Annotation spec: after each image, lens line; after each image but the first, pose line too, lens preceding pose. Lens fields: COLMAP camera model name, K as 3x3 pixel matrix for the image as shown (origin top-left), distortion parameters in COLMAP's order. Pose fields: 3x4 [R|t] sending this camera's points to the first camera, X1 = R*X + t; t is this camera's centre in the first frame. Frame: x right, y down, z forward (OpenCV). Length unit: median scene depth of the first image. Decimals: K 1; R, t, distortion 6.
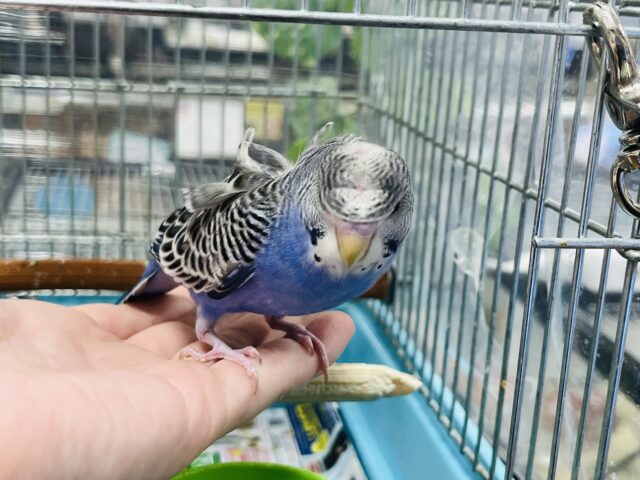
lens RADIAL K [[903.7, 0, 320.0], [0, 903.7, 240.0], [0, 0, 1]] dist [0.029012, 0.030947]
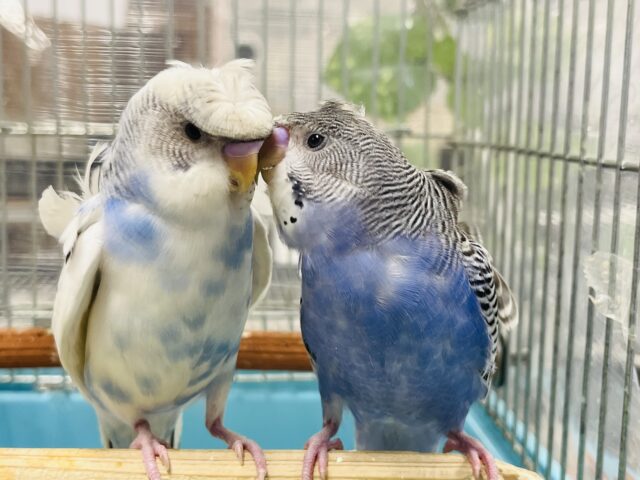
lens RADIAL K [[871.2, 0, 320.0], [0, 871.2, 240.0], [0, 0, 1]] dist [0.008679, -0.040513]
pose [[0.991505, -0.026865, -0.127267, 0.024278], [0.008590, 0.989827, -0.142016, 0.057204], [0.129787, 0.139717, 0.981649, 0.254851]]
